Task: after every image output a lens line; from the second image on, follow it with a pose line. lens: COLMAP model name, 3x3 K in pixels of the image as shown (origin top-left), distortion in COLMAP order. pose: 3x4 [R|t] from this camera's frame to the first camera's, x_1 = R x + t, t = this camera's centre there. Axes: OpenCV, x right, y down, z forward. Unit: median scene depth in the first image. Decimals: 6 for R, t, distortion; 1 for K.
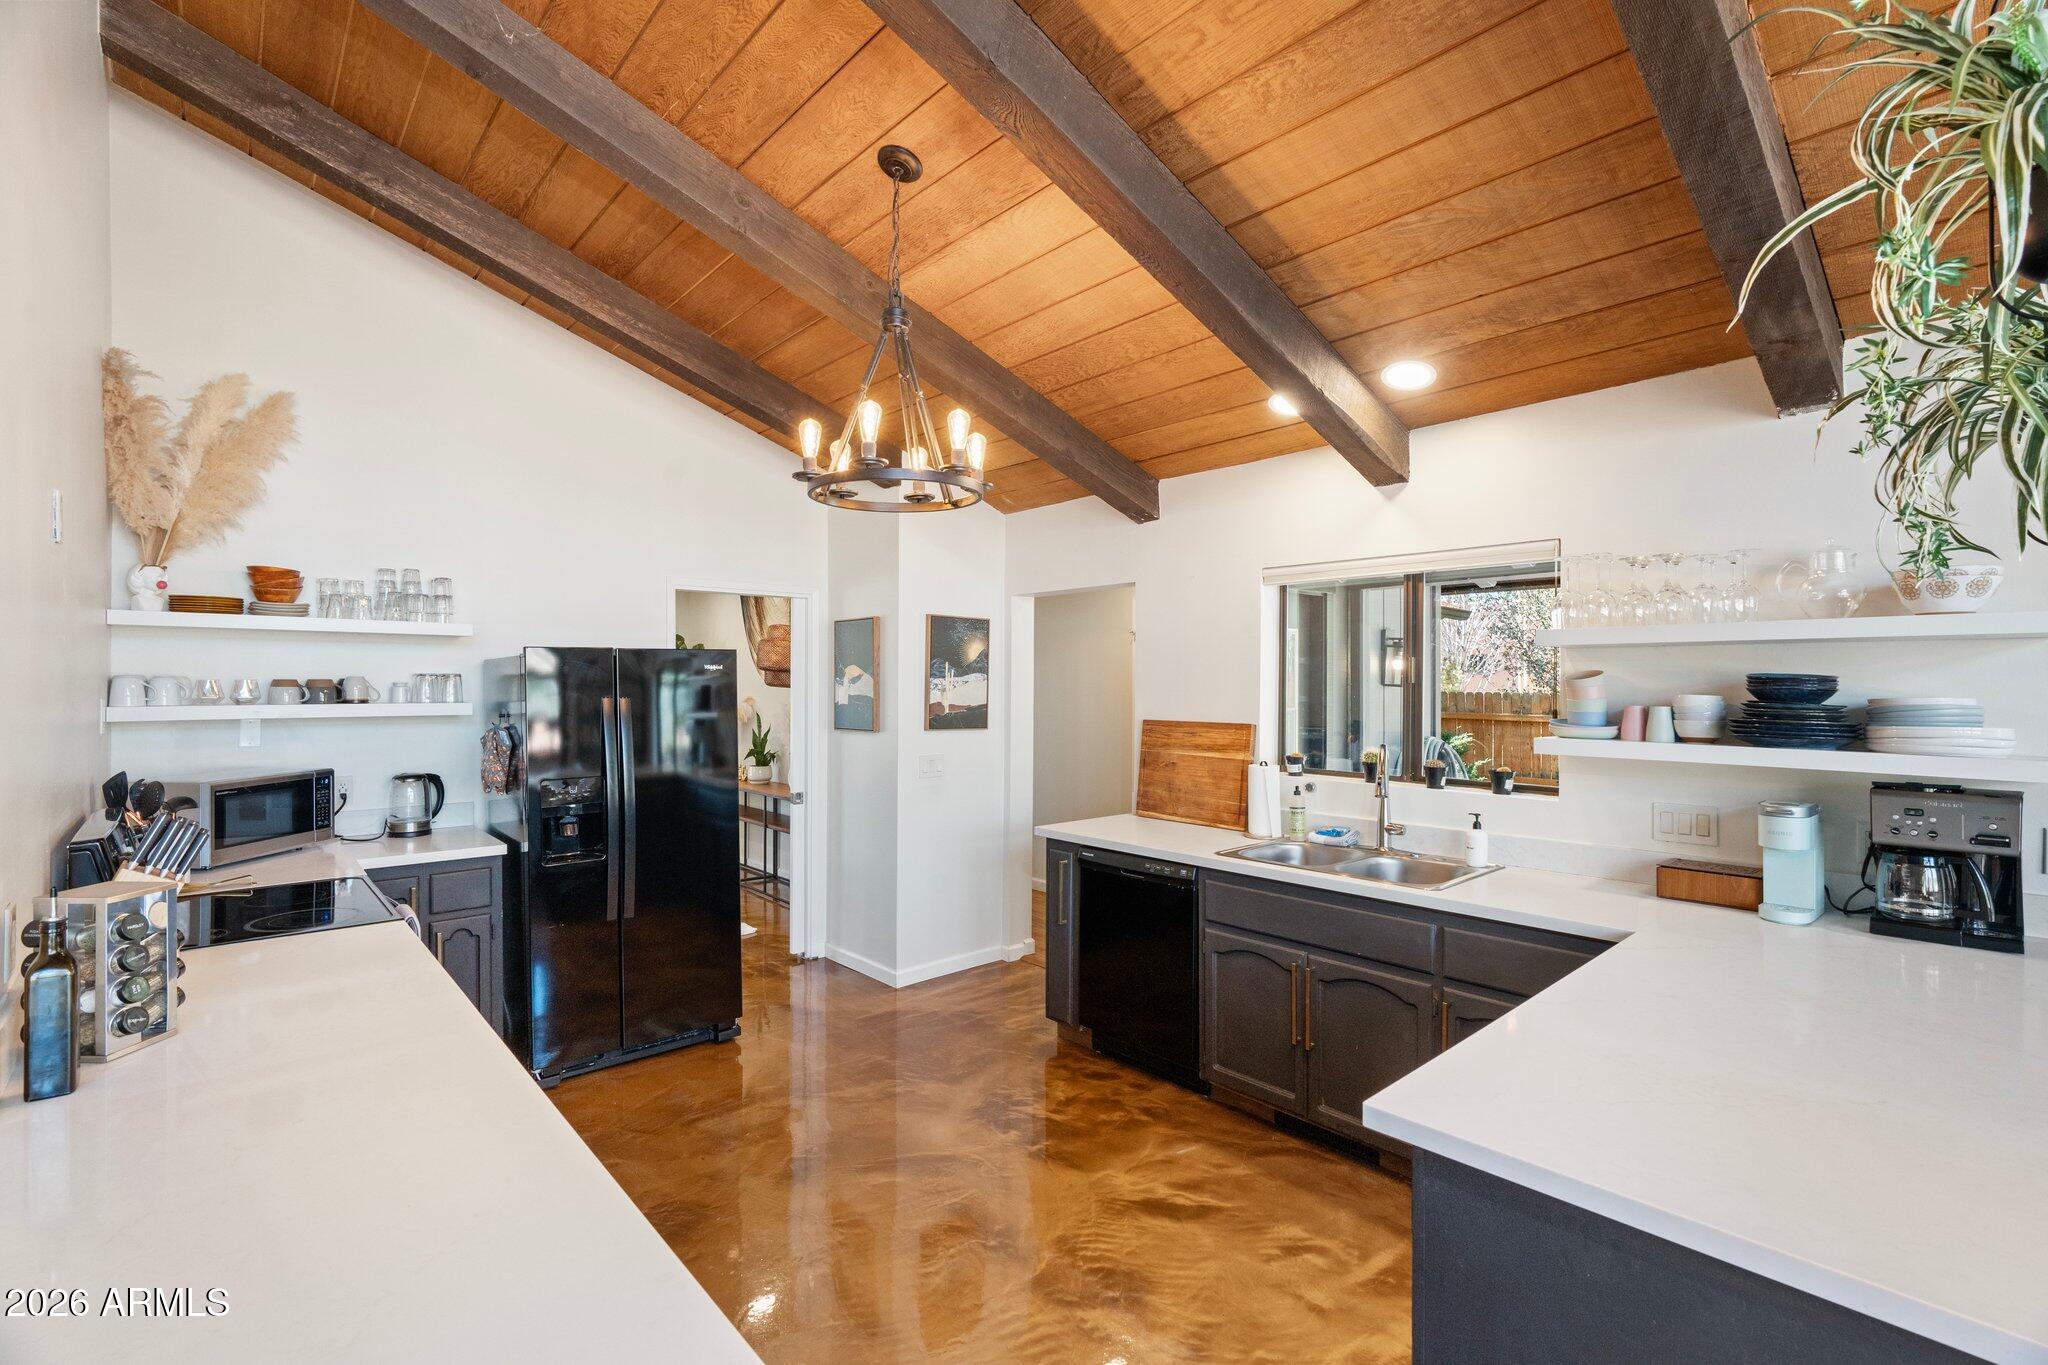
lens RADIAL K [[922.6, 0, 1020.1], [0, 922.6, 681.9], [0, 0, 1]] dist [-0.009605, 0.004574]
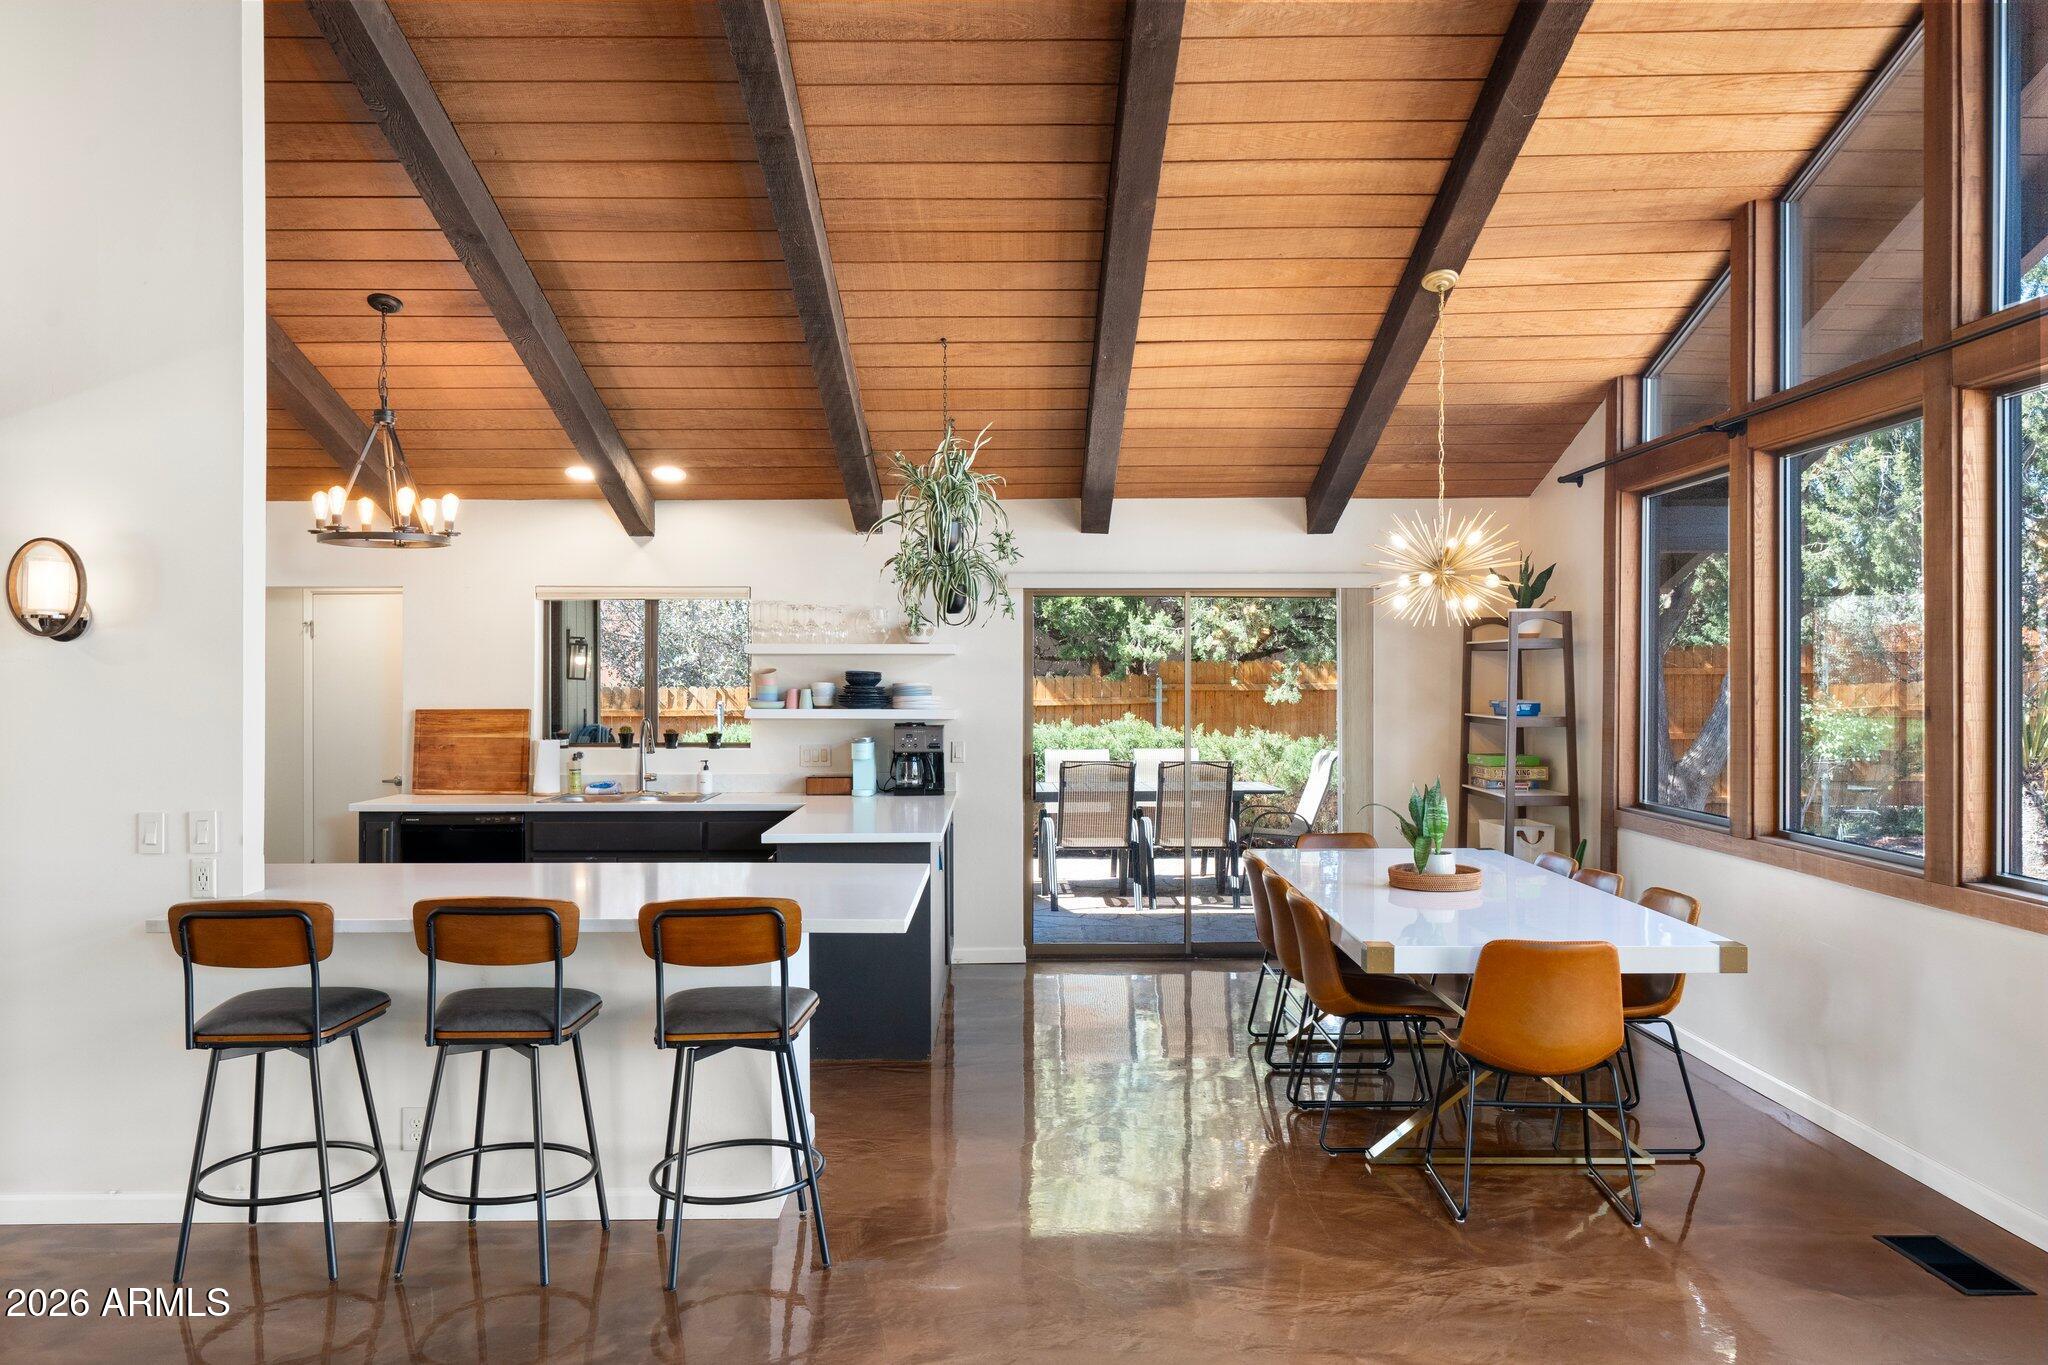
lens RADIAL K [[1491.8, 0, 1020.3], [0, 1491.8, 680.3], [0, 0, 1]] dist [-0.001862, -0.000287]
pose [[0.657090, -0.003918, 0.753802, -0.959476], [0.002254, 0.999992, 0.003233, 0.001240], [-0.753809, -0.000426, 0.657094, -0.961731]]
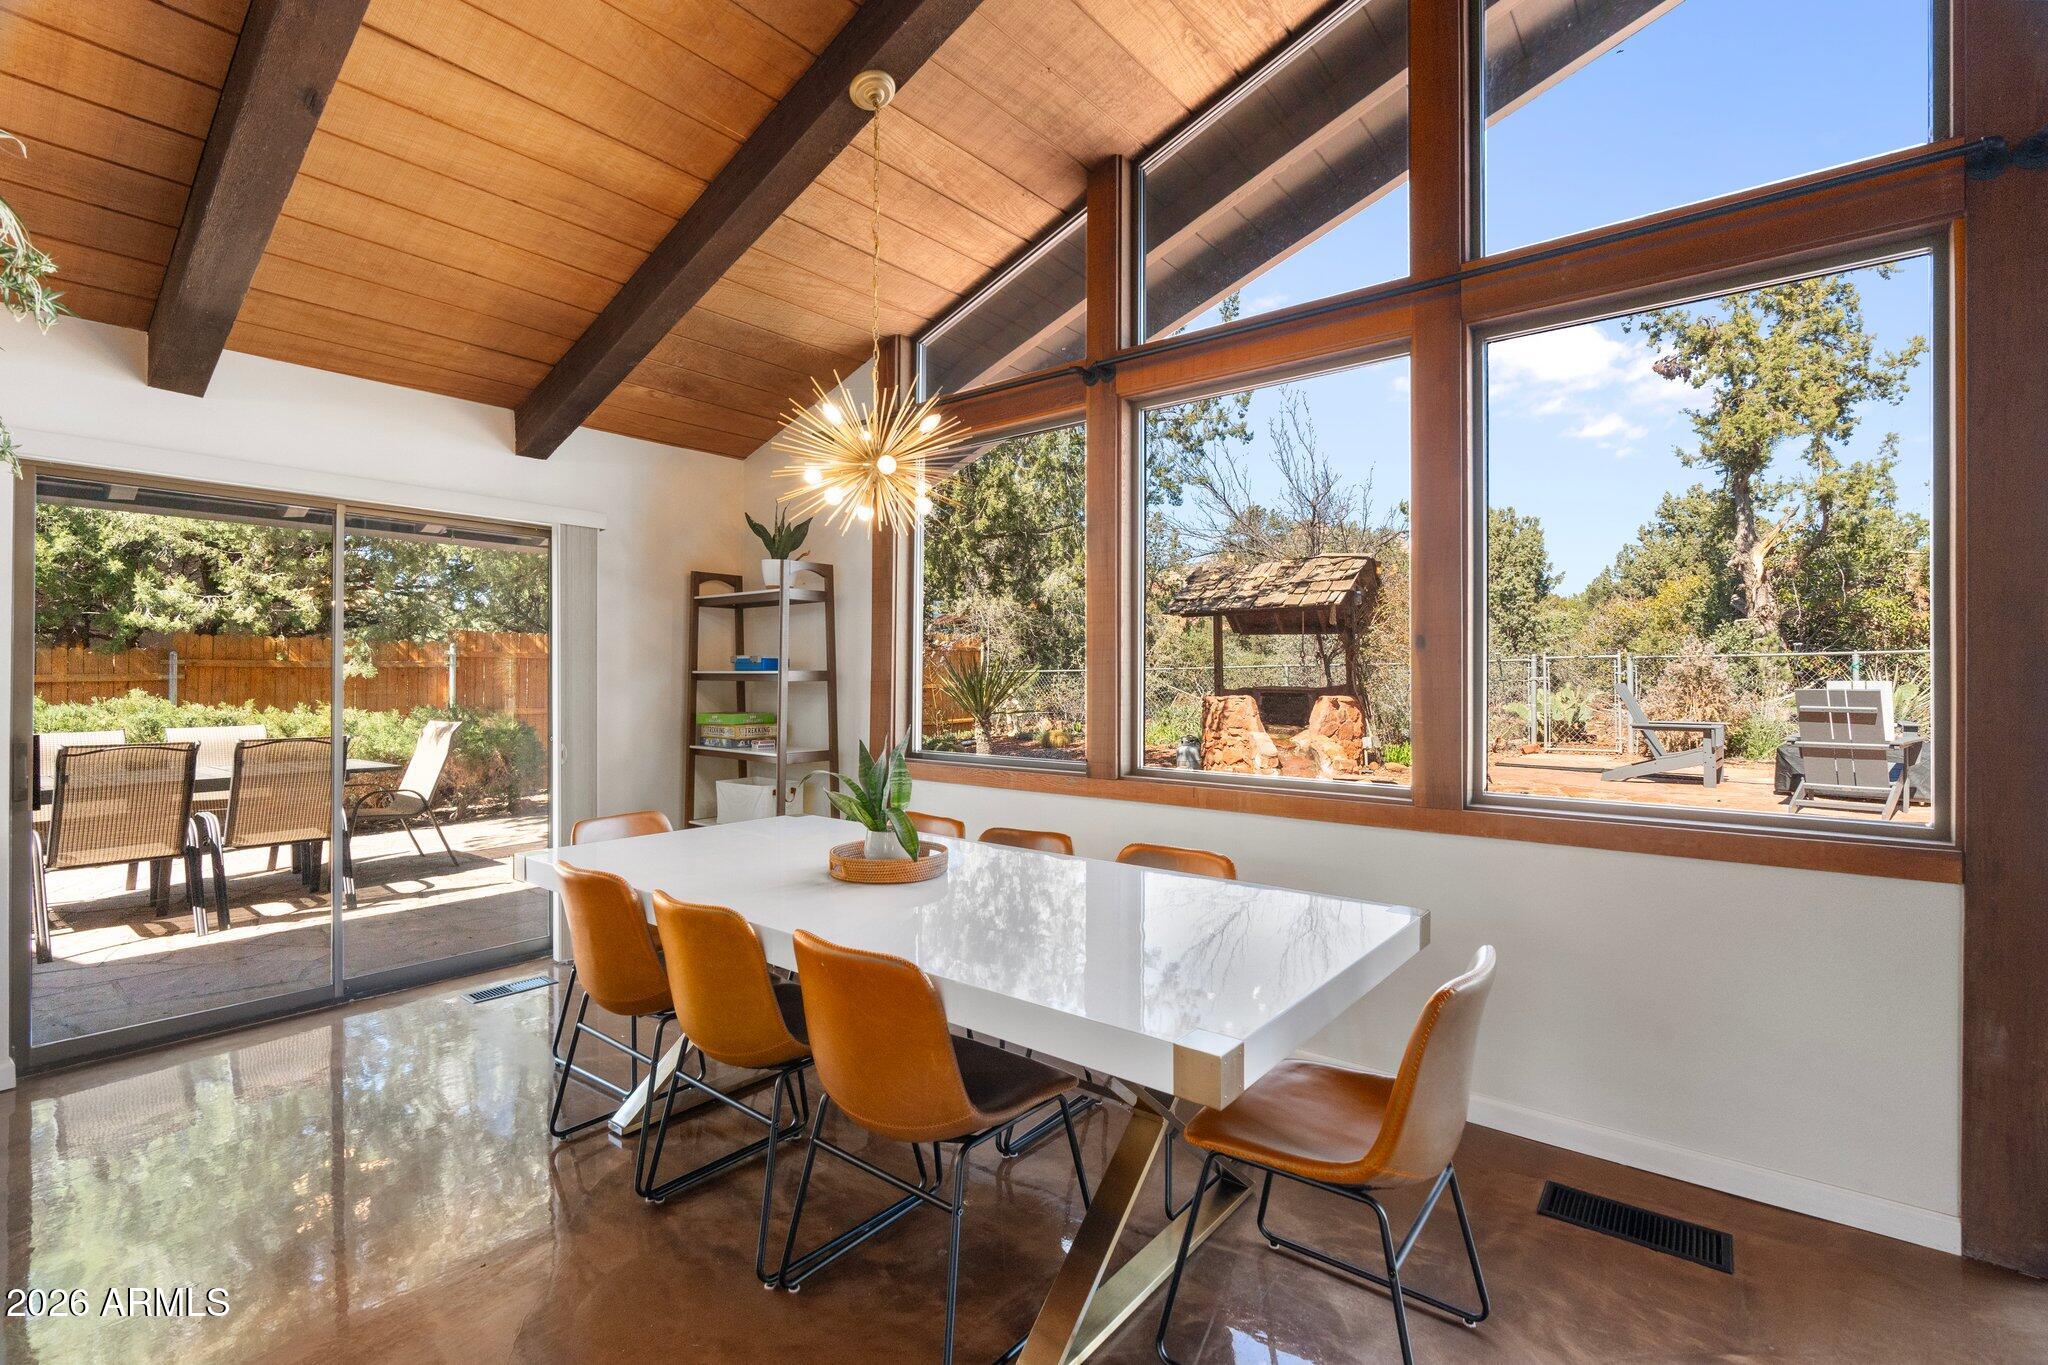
lens RADIAL K [[922.6, 0, 1013.1], [0, 922.6, 671.8], [0, 0, 1]] dist [-0.009605, 0.004574]
pose [[-0.168104, 0.005830, 0.985752, -0.194904], [-0.002421, 0.999977, -0.006327, 0.069459], [-0.985766, -0.003450, -0.168086, -0.206114]]
